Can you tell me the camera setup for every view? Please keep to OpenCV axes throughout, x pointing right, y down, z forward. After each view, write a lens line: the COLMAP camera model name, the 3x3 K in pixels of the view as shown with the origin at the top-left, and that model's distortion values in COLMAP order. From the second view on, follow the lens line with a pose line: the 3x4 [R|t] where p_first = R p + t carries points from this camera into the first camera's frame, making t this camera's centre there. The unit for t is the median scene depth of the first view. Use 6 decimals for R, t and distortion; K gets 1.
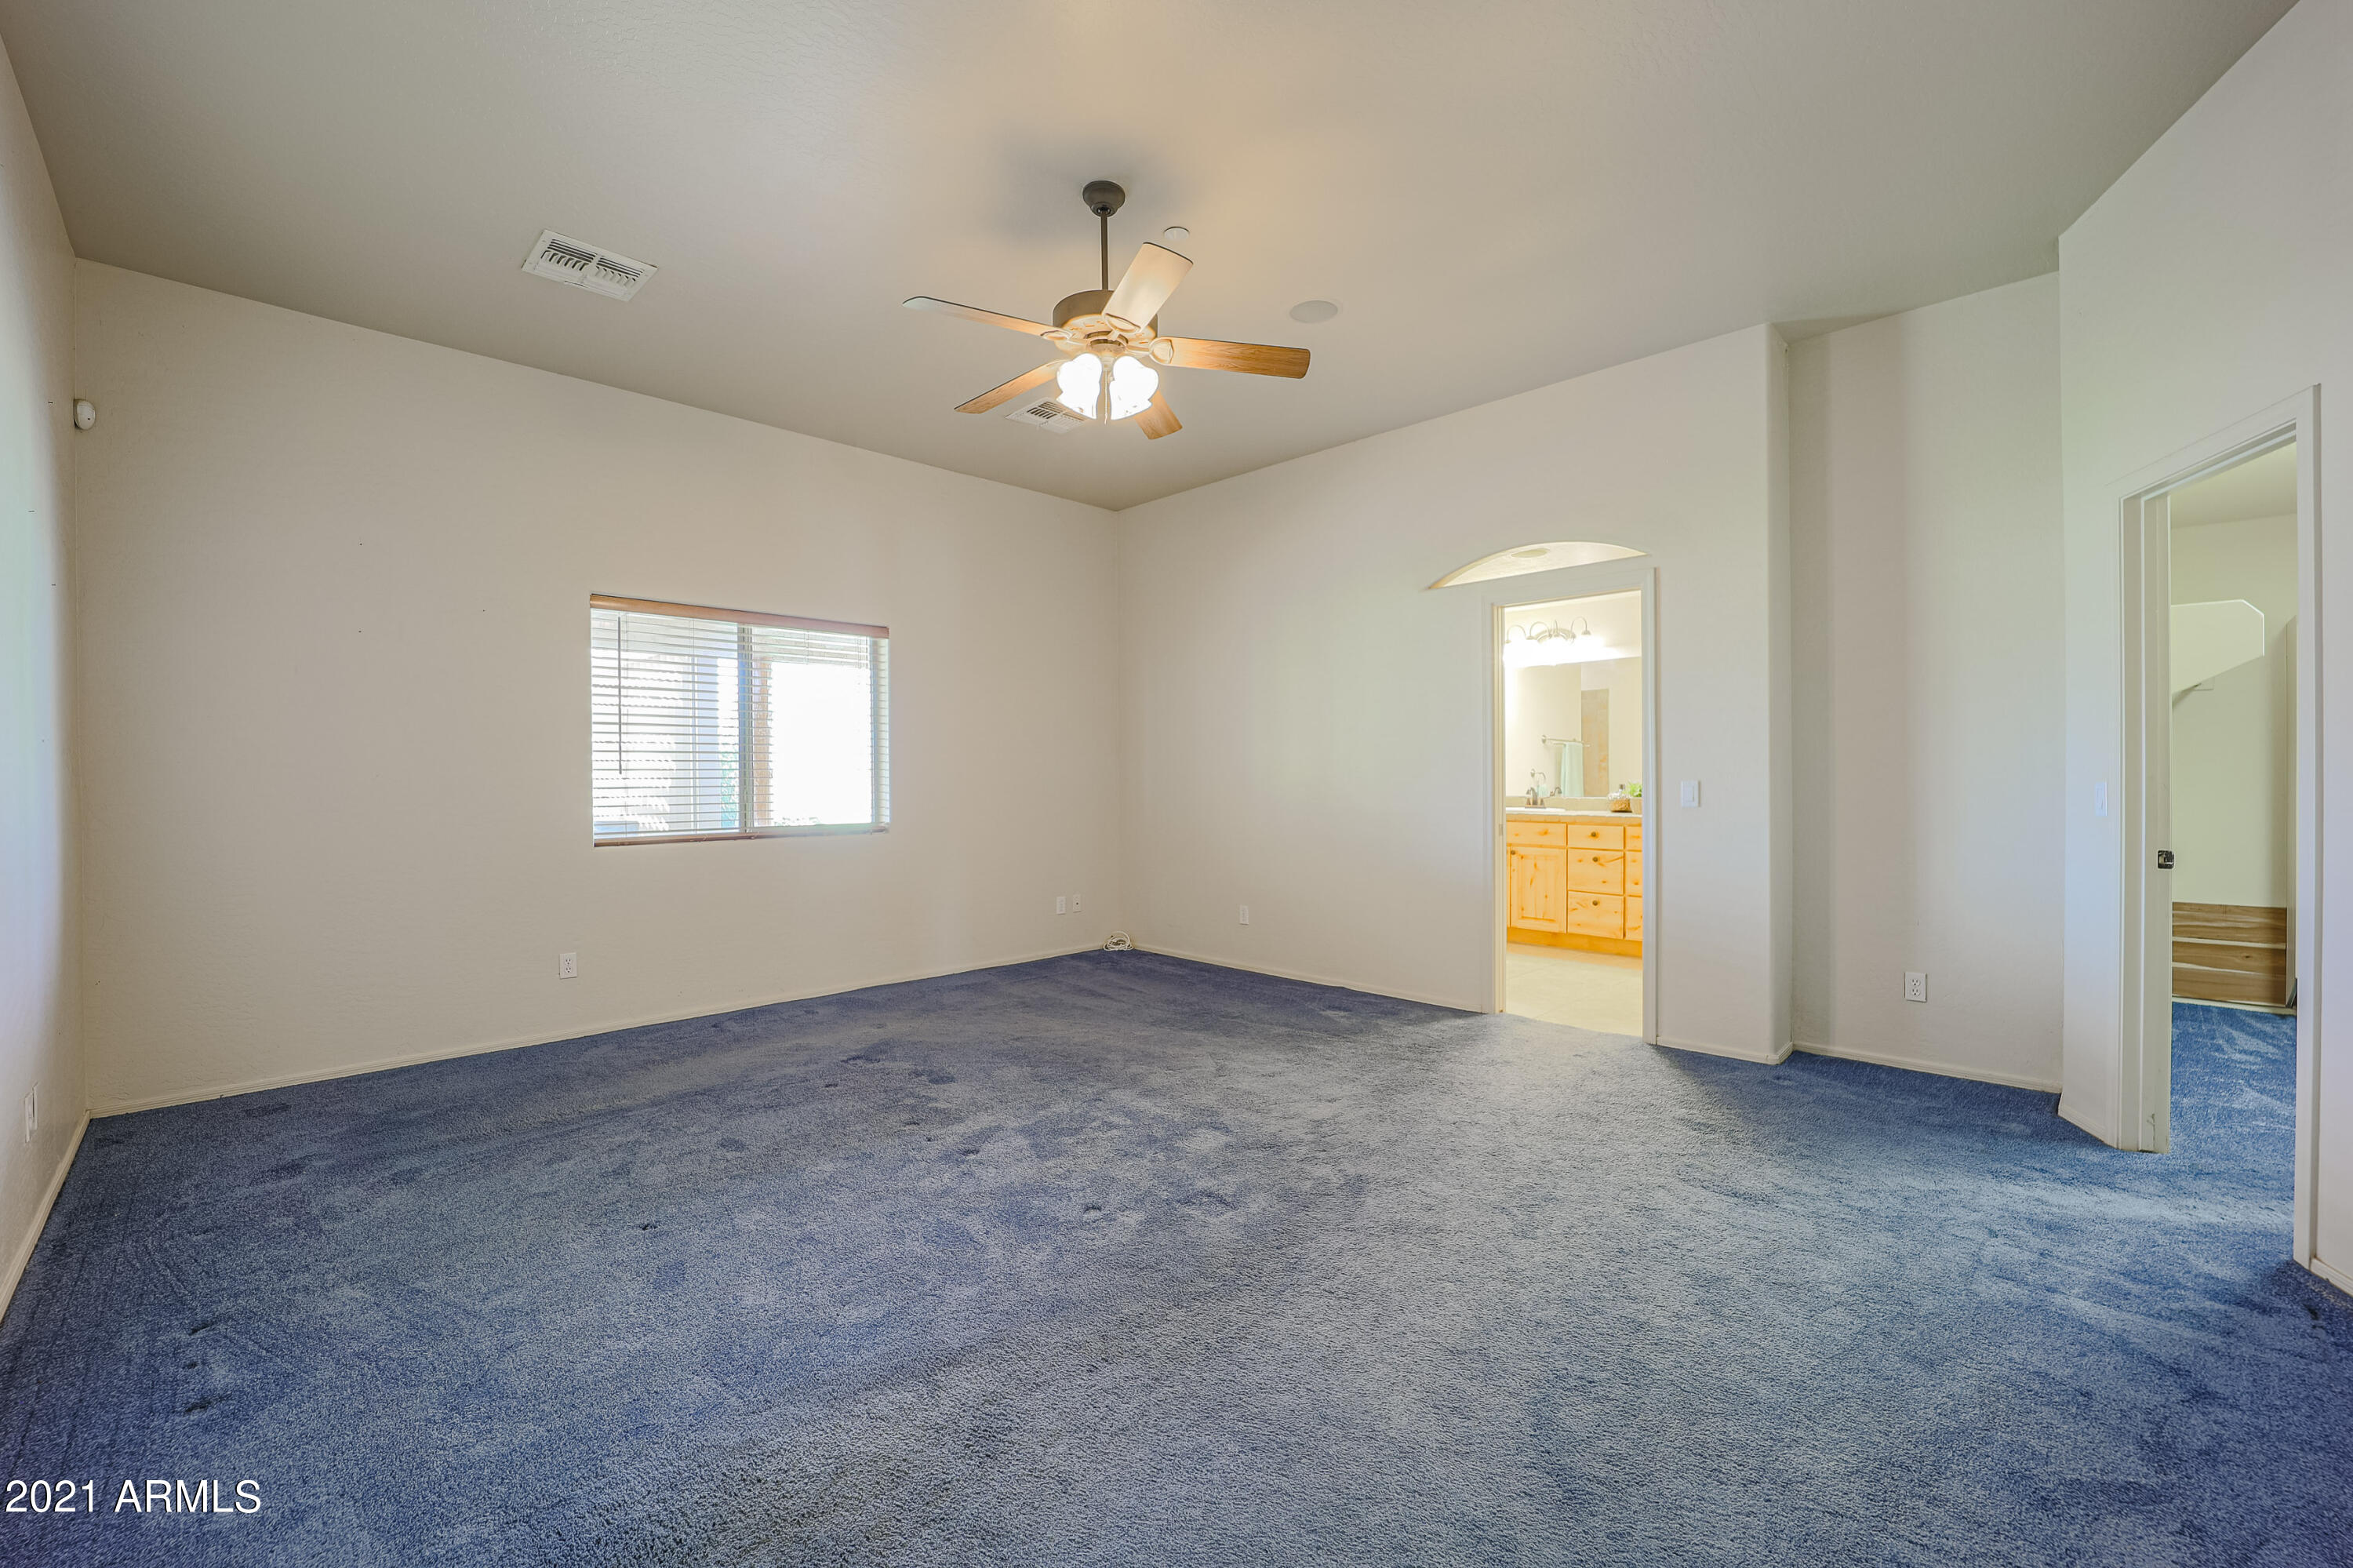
lens RADIAL K [[964.5, 0, 1168.1], [0, 964.5, 784.1], [0, 0, 1]] dist [0.000706, 0.000022]
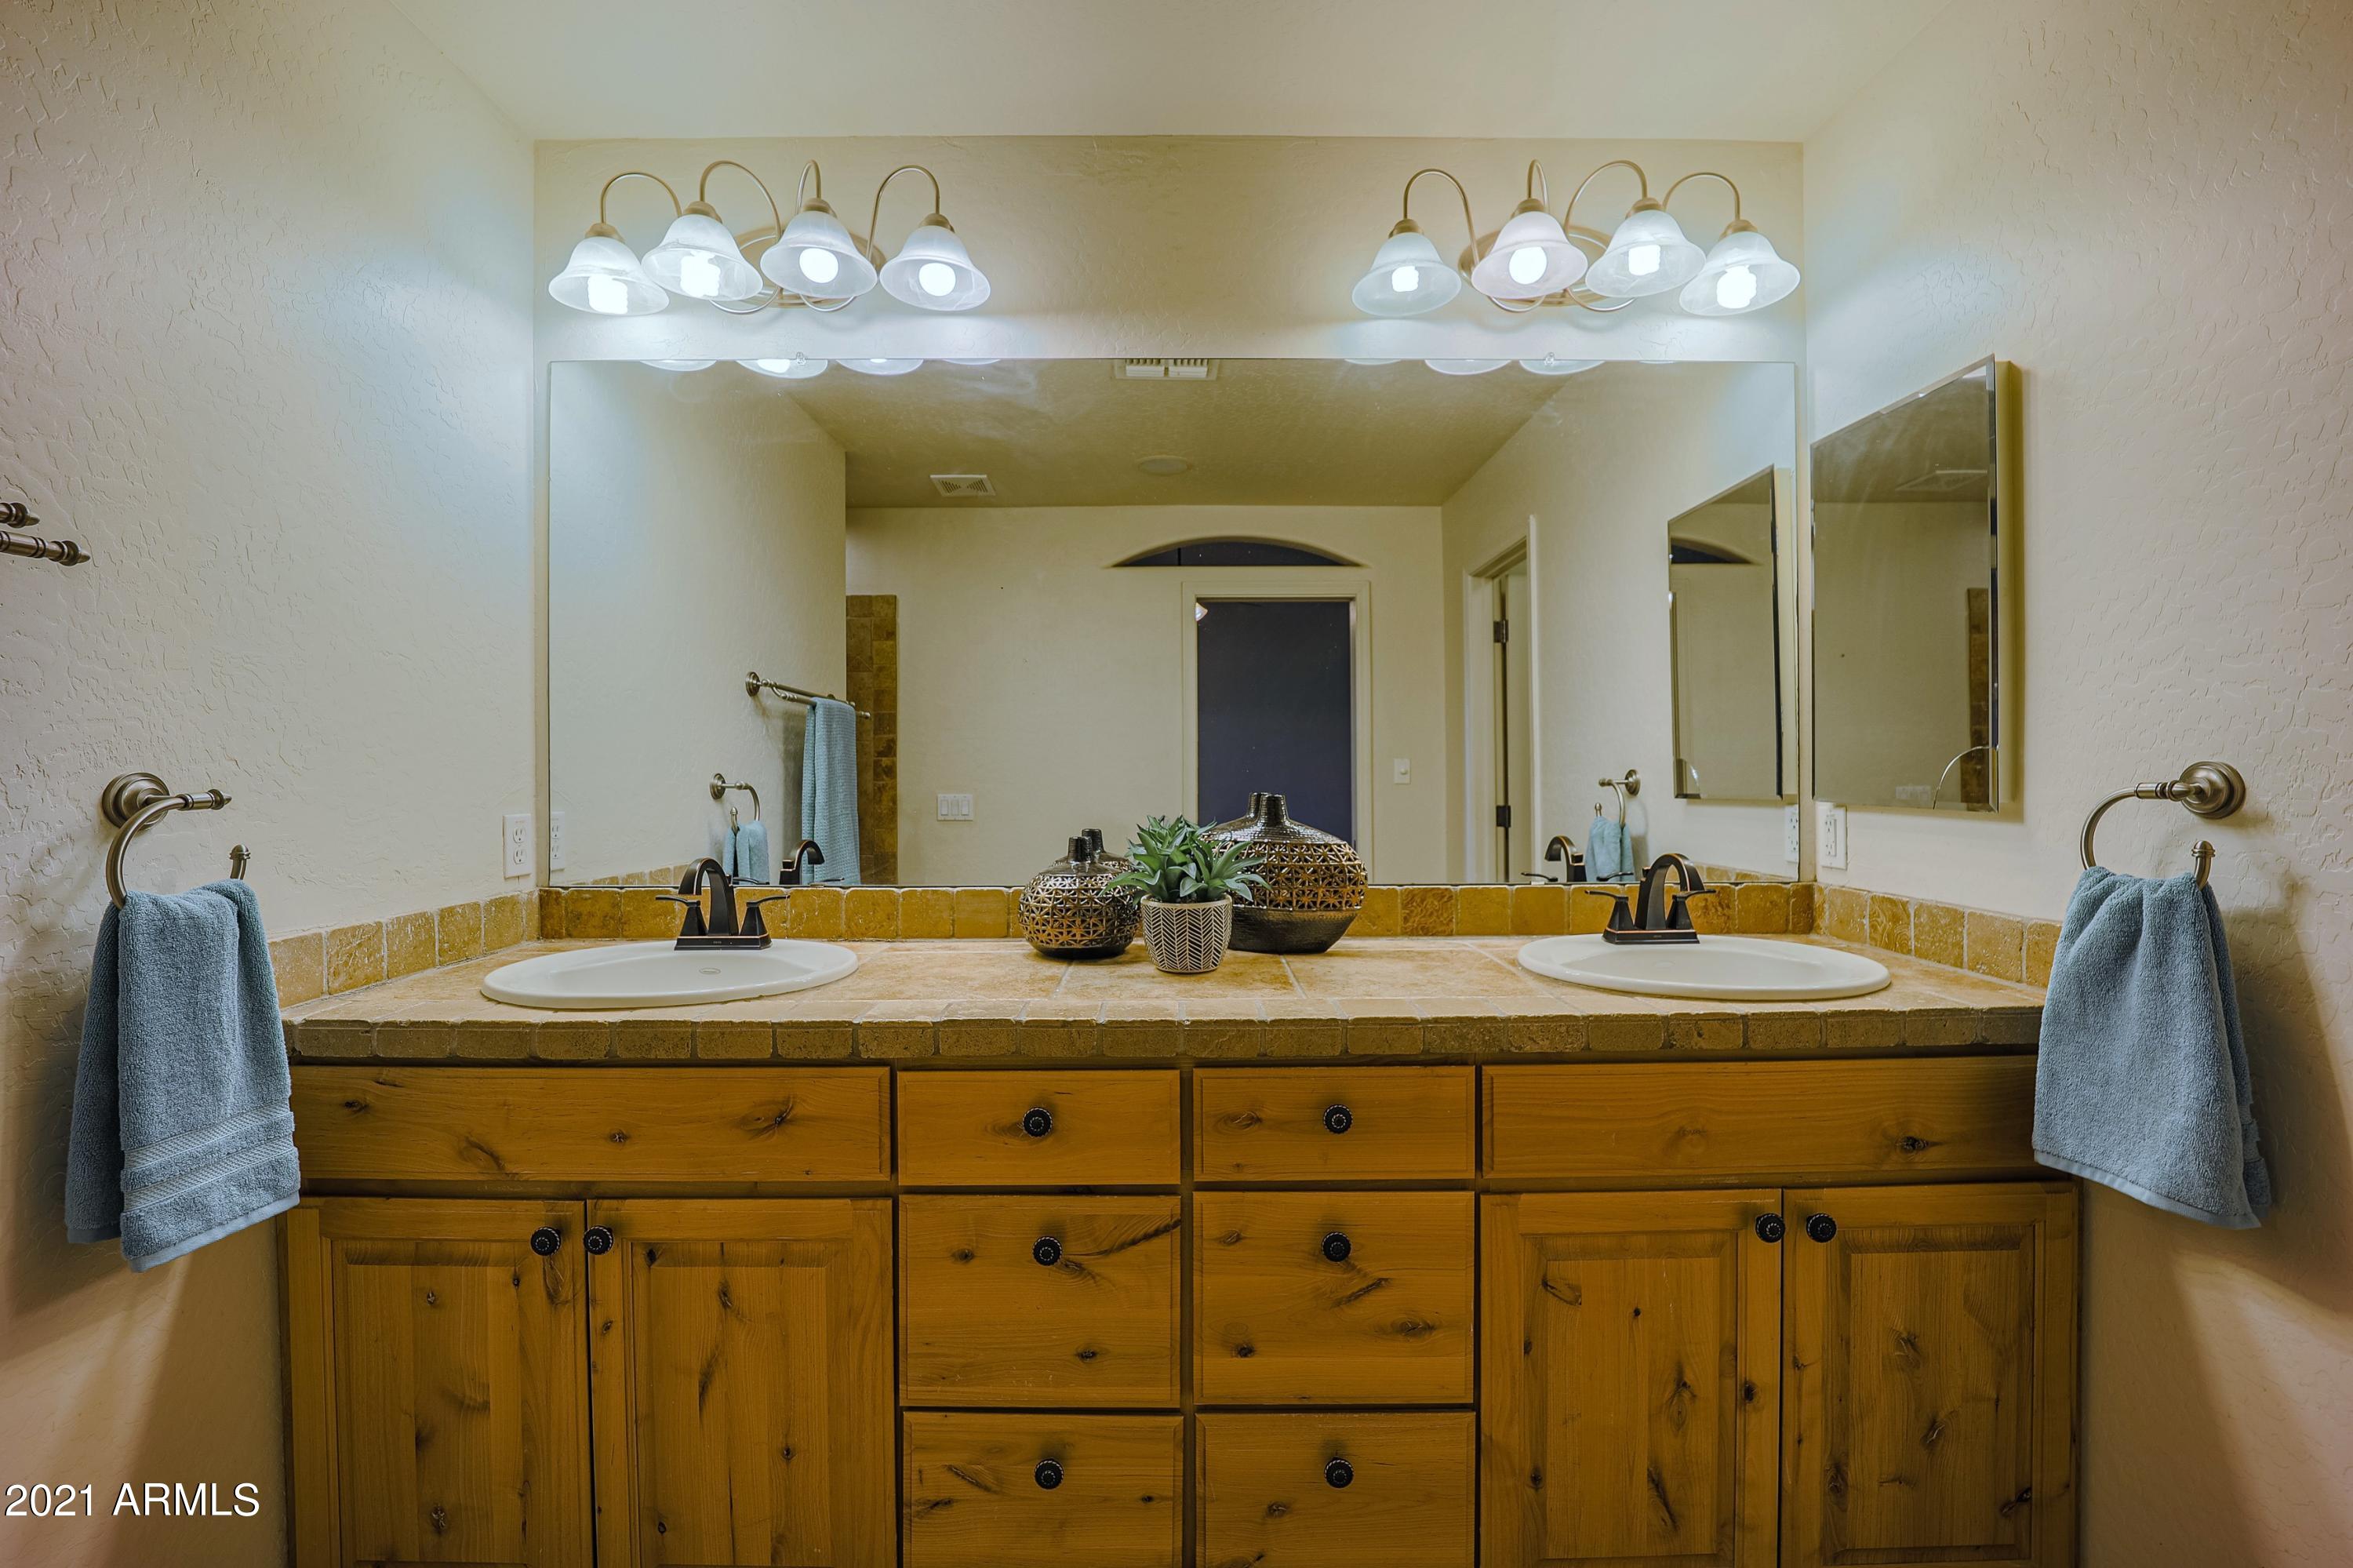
lens RADIAL K [[964.5, 0, 1175.7], [0, 964.5, 785.1], [0, 0, 1]] dist [0.000706, 0.000022]
pose [[0.705681, -0.016131, 0.708346, 0.319462], [0.016607, 0.999843, 0.006225, -0.014417], [-0.708335, 0.007371, 0.705838, 0.826304]]
